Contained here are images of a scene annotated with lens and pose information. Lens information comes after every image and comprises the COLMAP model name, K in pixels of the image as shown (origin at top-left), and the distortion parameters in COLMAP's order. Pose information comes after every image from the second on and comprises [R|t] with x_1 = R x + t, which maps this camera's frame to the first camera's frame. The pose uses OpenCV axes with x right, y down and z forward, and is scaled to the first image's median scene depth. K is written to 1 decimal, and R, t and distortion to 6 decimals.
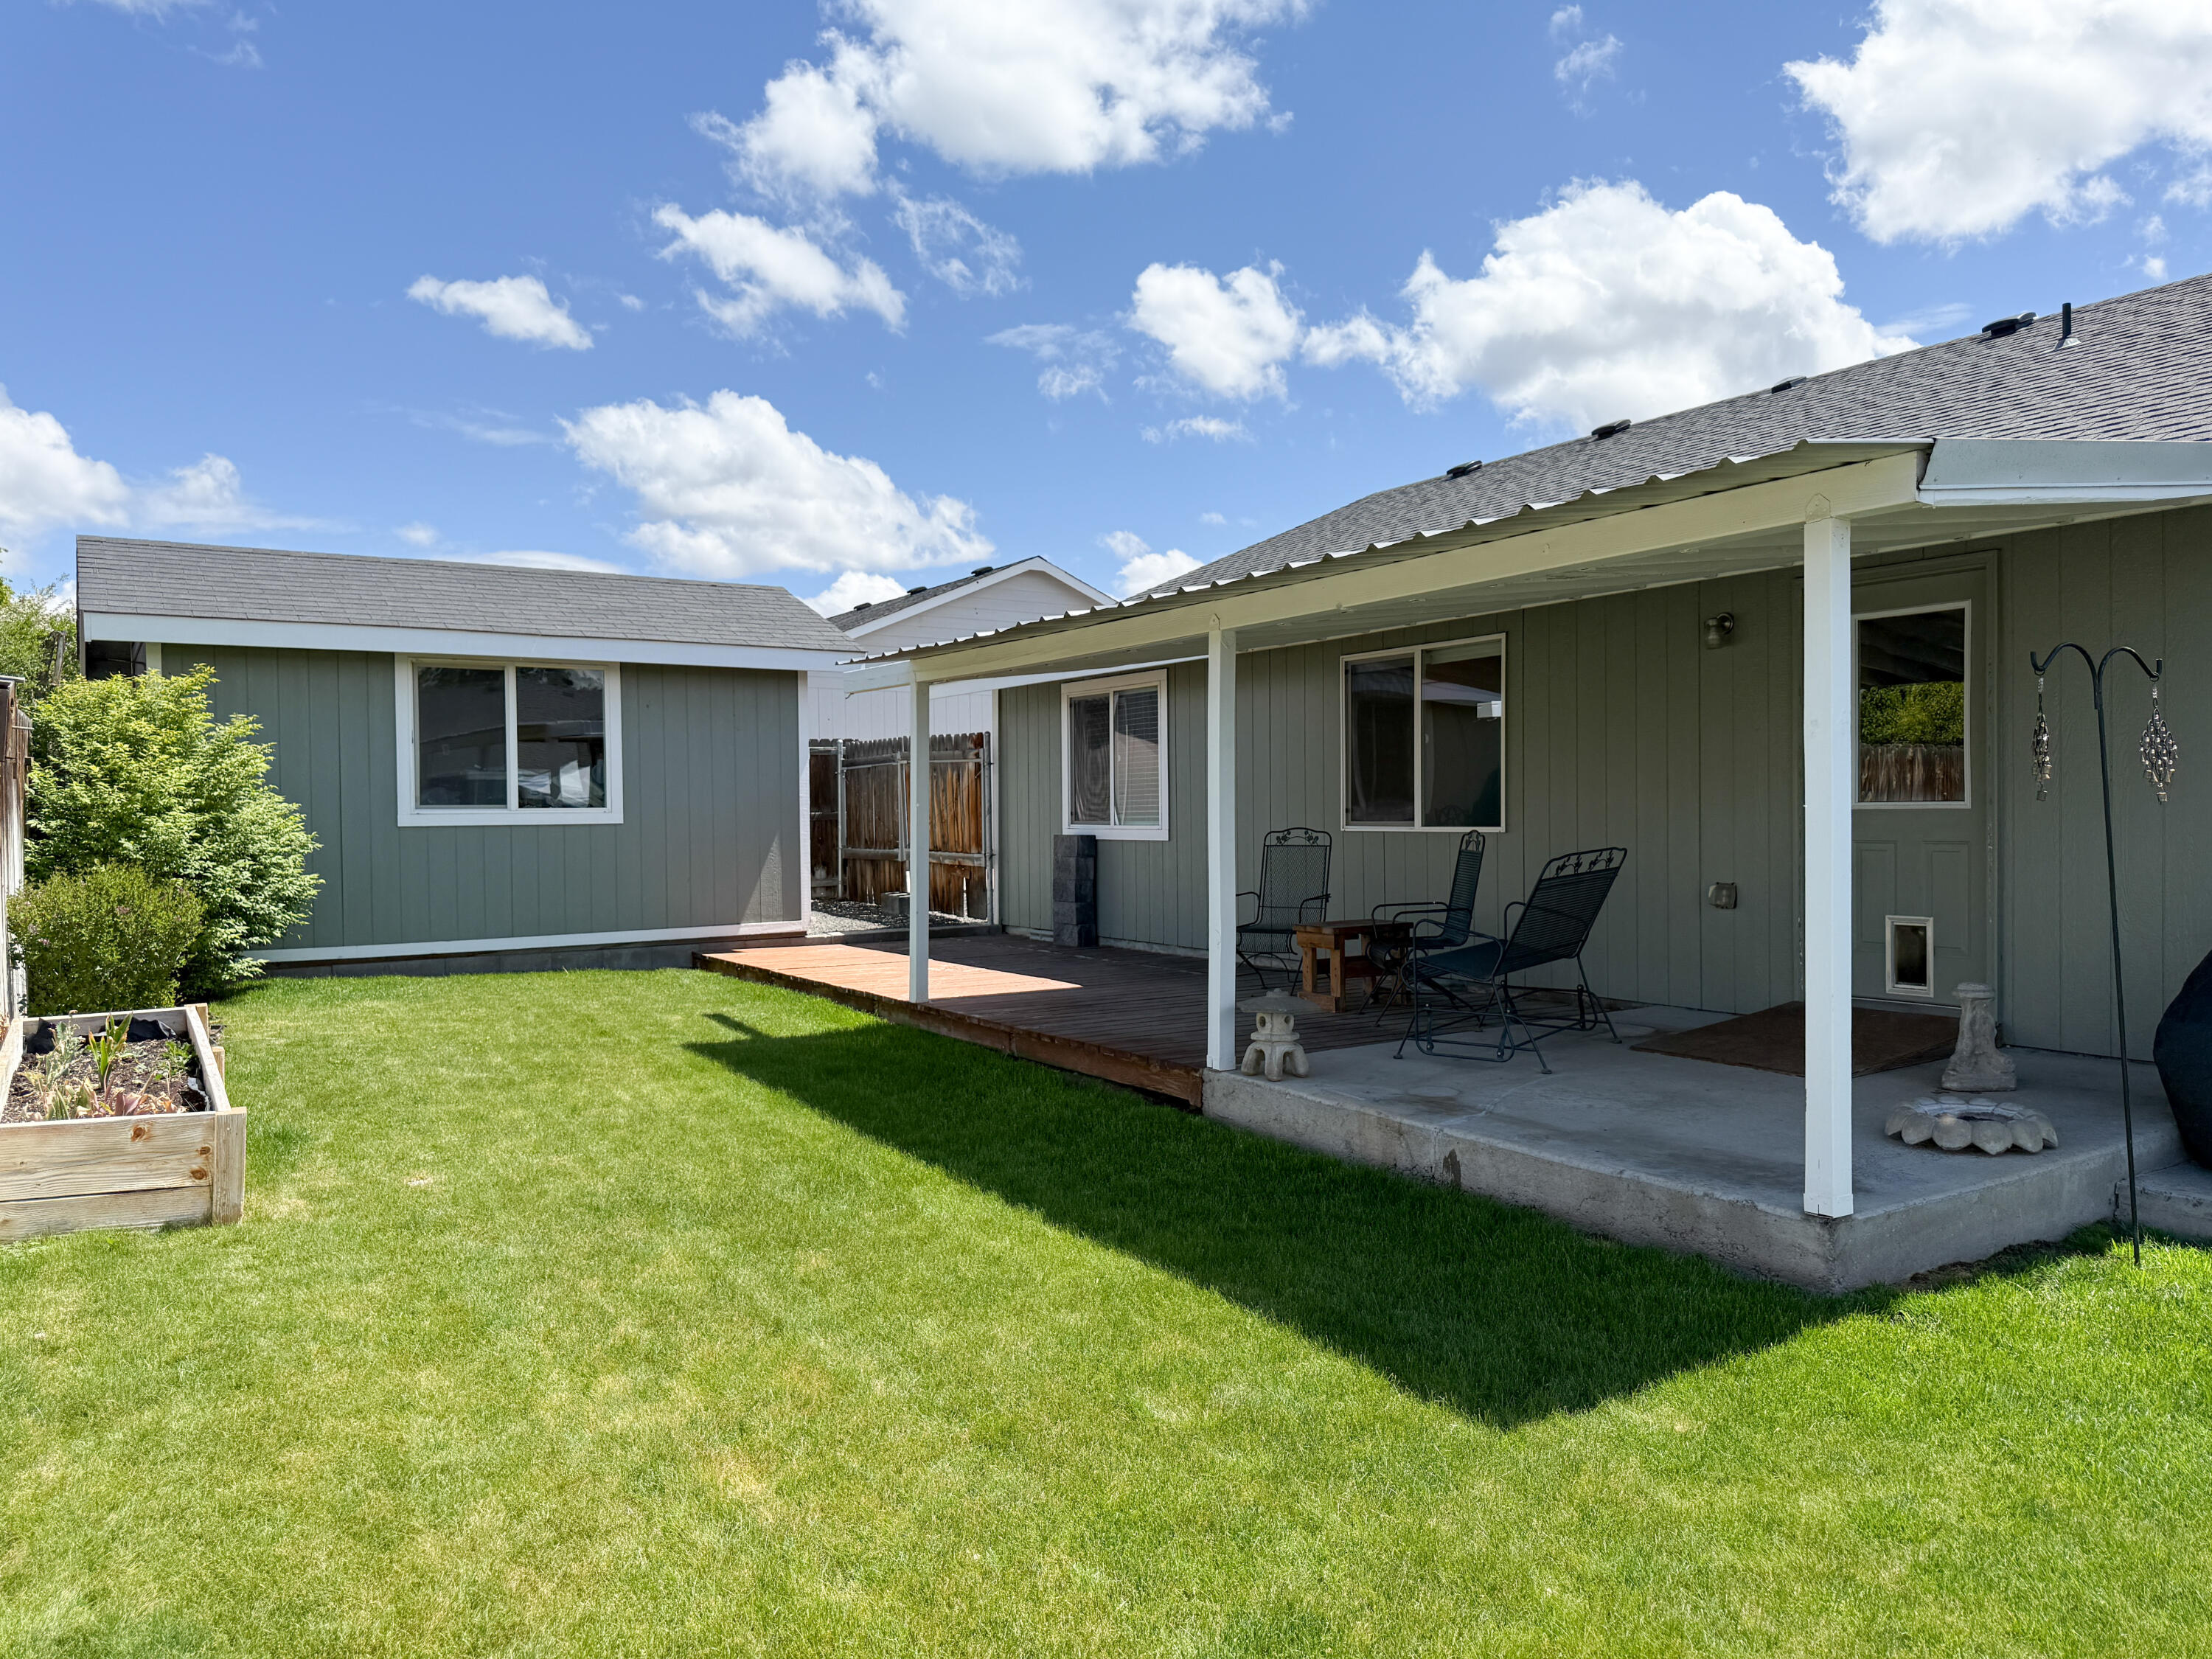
lens RADIAL K [[1572.7, 0, 1114.4], [0, 1572.7, 832.8], [0, 0, 1]] dist [0.038907, -0.045460]
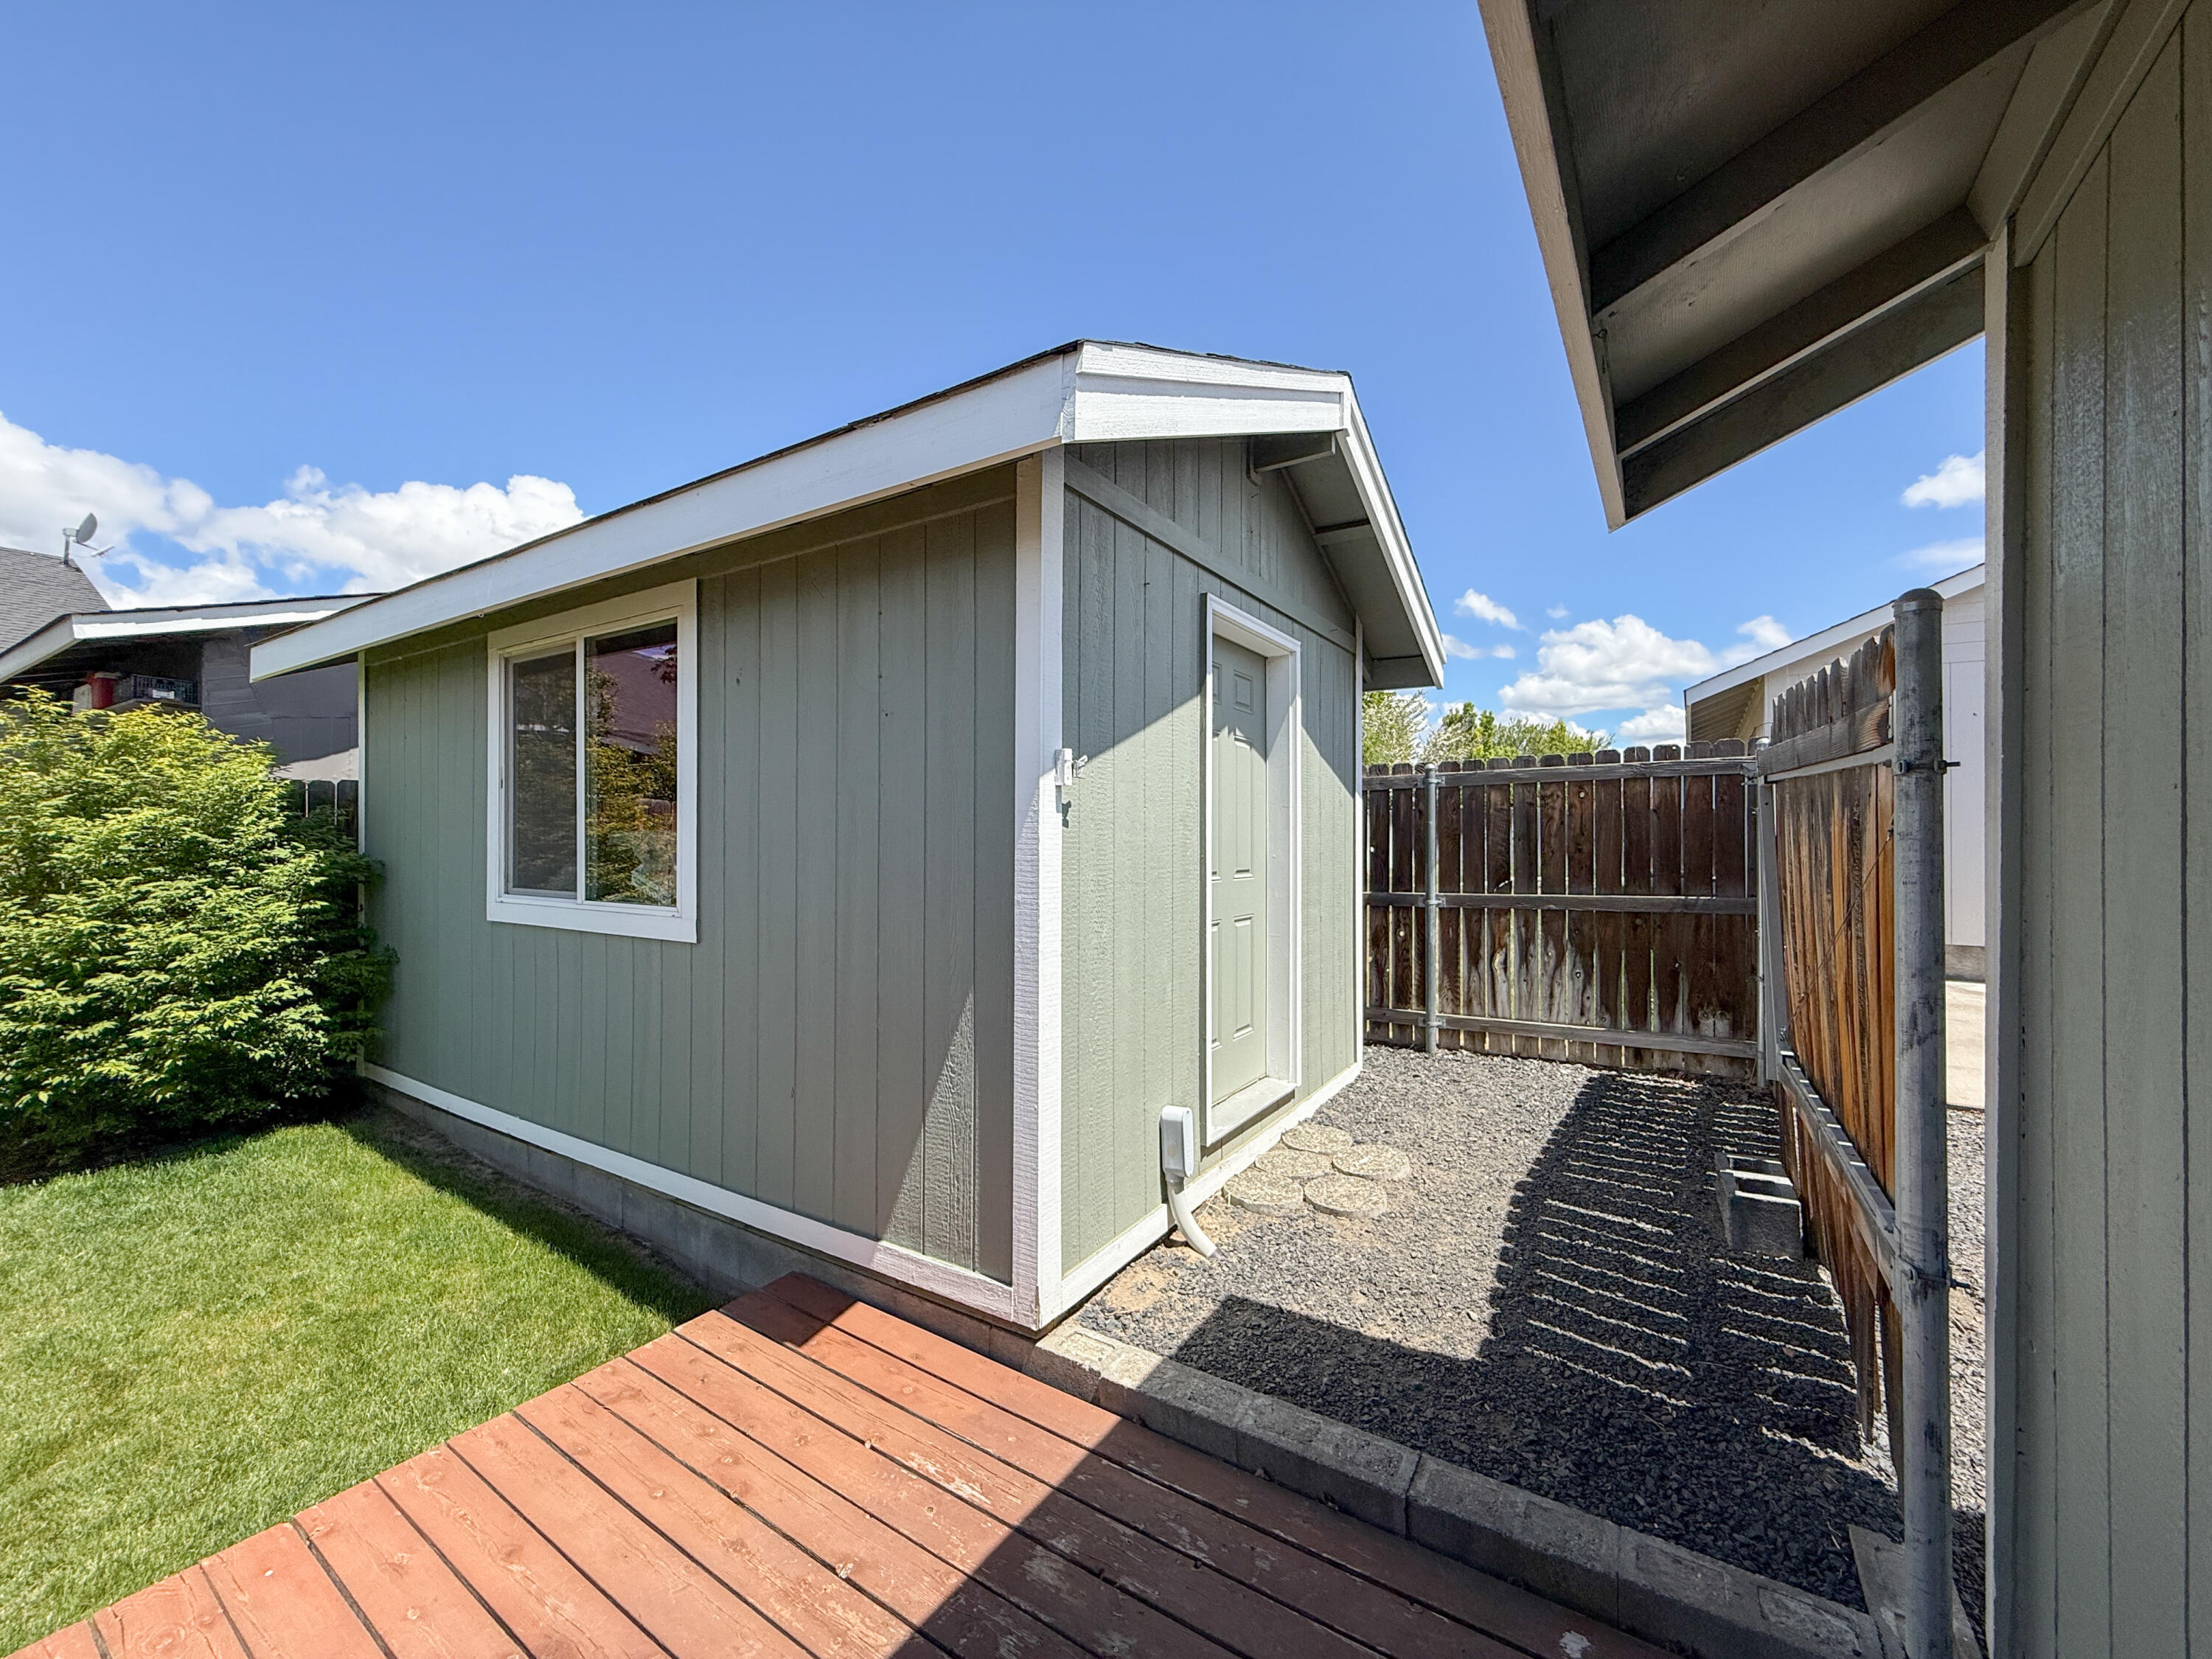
lens RADIAL K [[881.3, 0, 1106.0], [0, 881.3, 829.5], [0, 0, 1]] dist [0.000669, -0.000260]
pose [[0.412056, 0.003708, -0.911151, -0.027578], [-0.016847, 0.999852, -0.003550, -0.038278], [0.911003, 0.016813, 0.412058, 0.956176]]
